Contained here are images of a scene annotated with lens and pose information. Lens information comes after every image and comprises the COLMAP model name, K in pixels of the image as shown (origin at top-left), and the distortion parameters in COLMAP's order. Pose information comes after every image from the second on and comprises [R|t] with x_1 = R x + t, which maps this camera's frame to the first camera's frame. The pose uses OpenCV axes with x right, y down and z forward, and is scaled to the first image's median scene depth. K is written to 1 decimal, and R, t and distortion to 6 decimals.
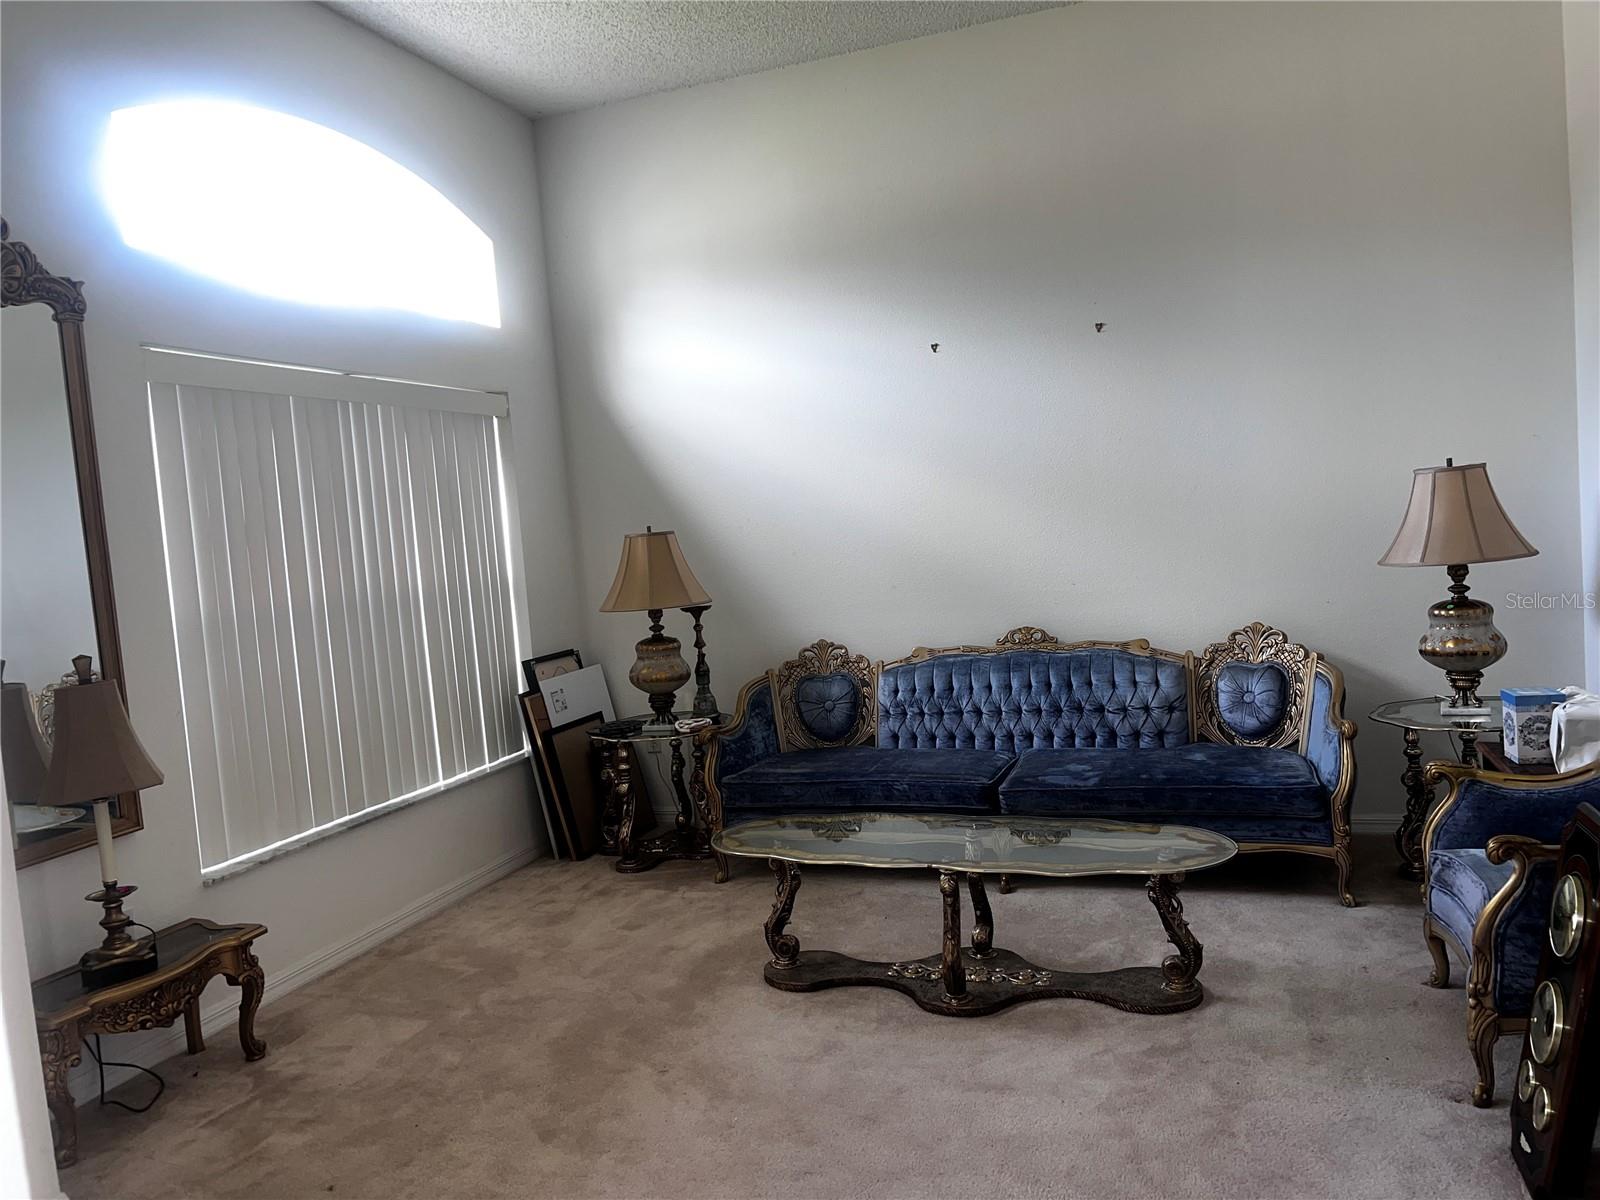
lens RADIAL K [[1219.5, 0, 792.1], [0, 1219.5, 599.4], [0, 0, 1]] dist [0.061943, -0.034722]
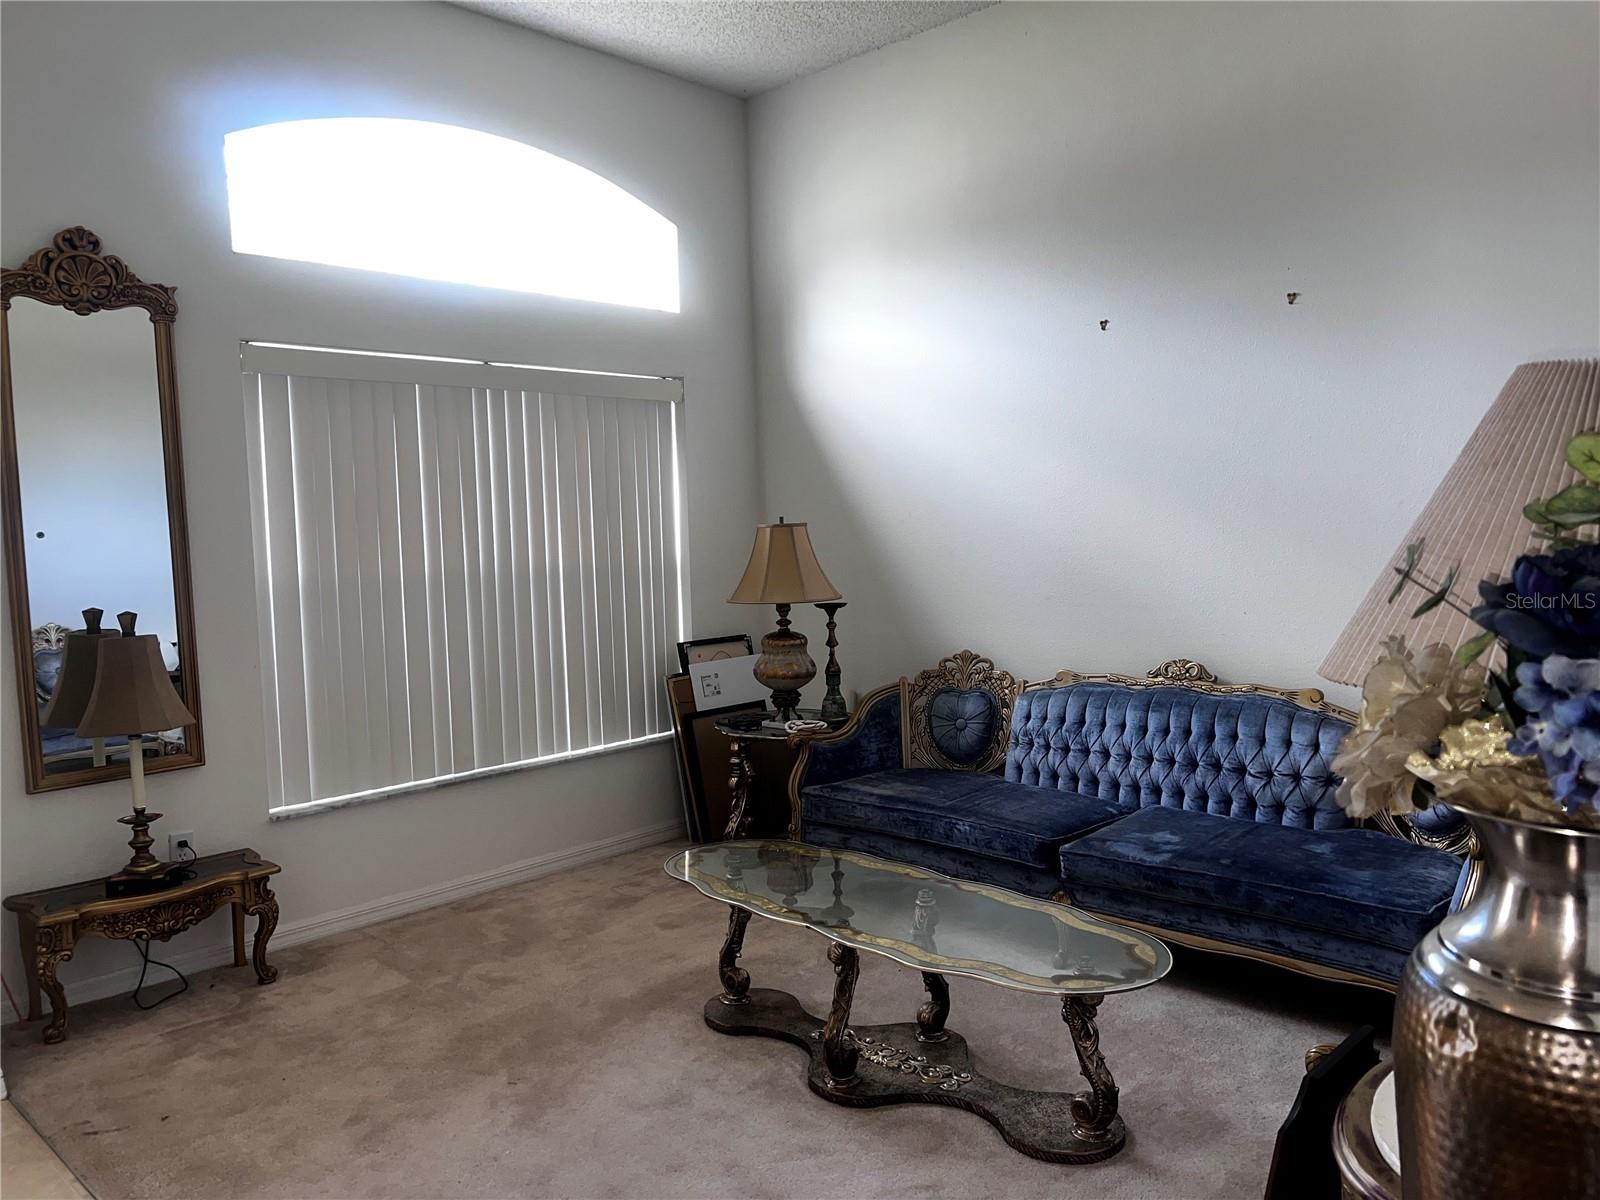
lens RADIAL K [[1219.5, 0, 795.5], [0, 1219.5, 597.9], [0, 0, 1]] dist [0.061943, -0.034722]
pose [[0.908651, 0.077591, -0.410284, 0.333037], [-0.067368, 0.996952, 0.039340, -0.039491], [0.412086, -0.008106, 0.911109, 0.141752]]
